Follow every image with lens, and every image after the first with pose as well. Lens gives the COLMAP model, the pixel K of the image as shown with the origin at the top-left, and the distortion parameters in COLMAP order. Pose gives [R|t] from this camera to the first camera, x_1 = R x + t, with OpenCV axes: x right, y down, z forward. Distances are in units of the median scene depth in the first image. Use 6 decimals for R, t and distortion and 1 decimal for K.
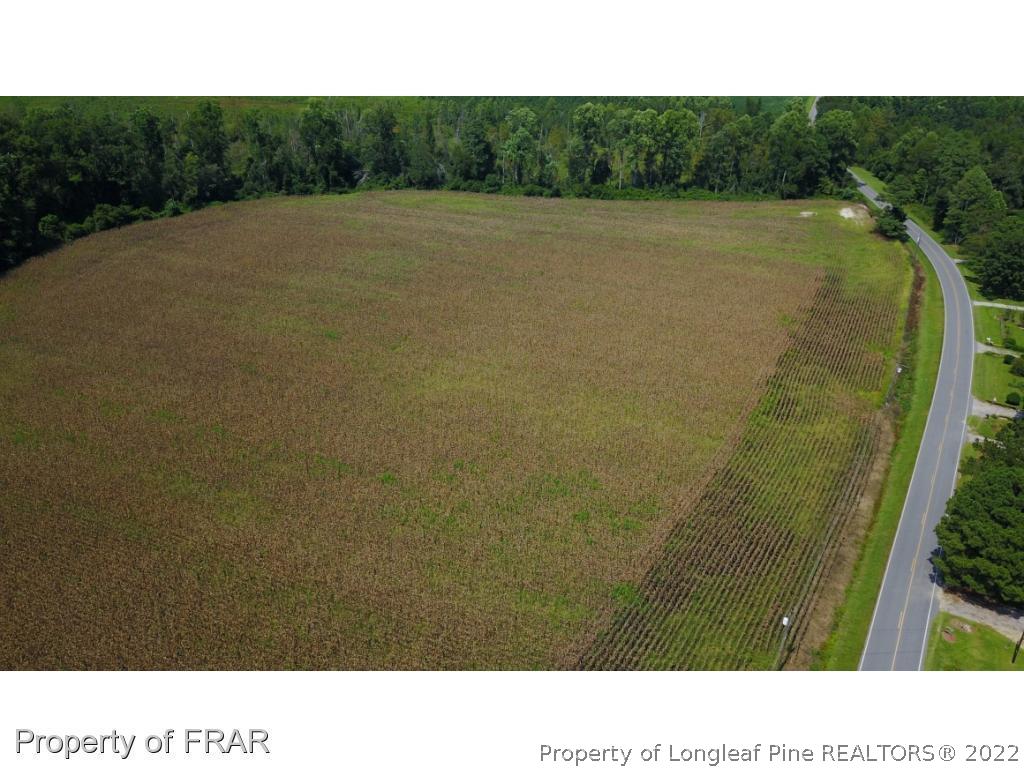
lens RADIAL K [[785.6, 0, 520.9], [0, 785.6, 391.5], [0, 0, 1]] dist [0.001885, 0.004907]
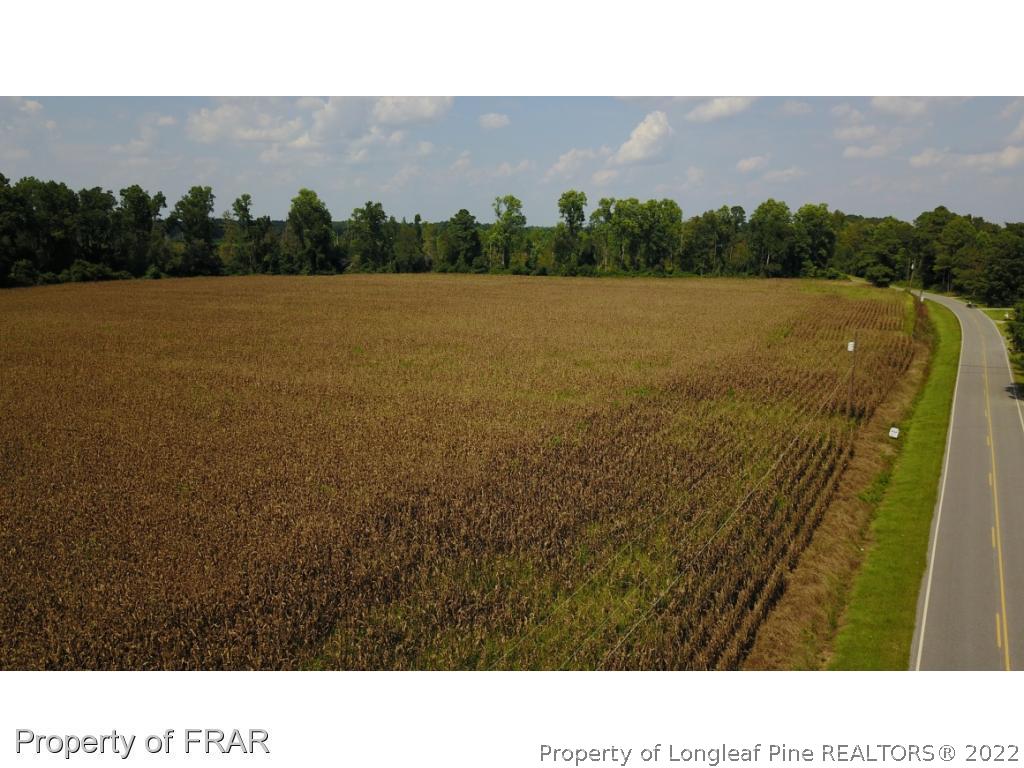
lens RADIAL K [[785.6, 0, 520.2], [0, 785.6, 383.7], [0, 0, 1]] dist [0.001885, 0.004907]
pose [[0.999839, -0.010108, 0.014851, -0.000232], [0.013446, 0.969287, -0.245563, 0.130784], [-0.011913, 0.245723, 0.969267, 0.064476]]
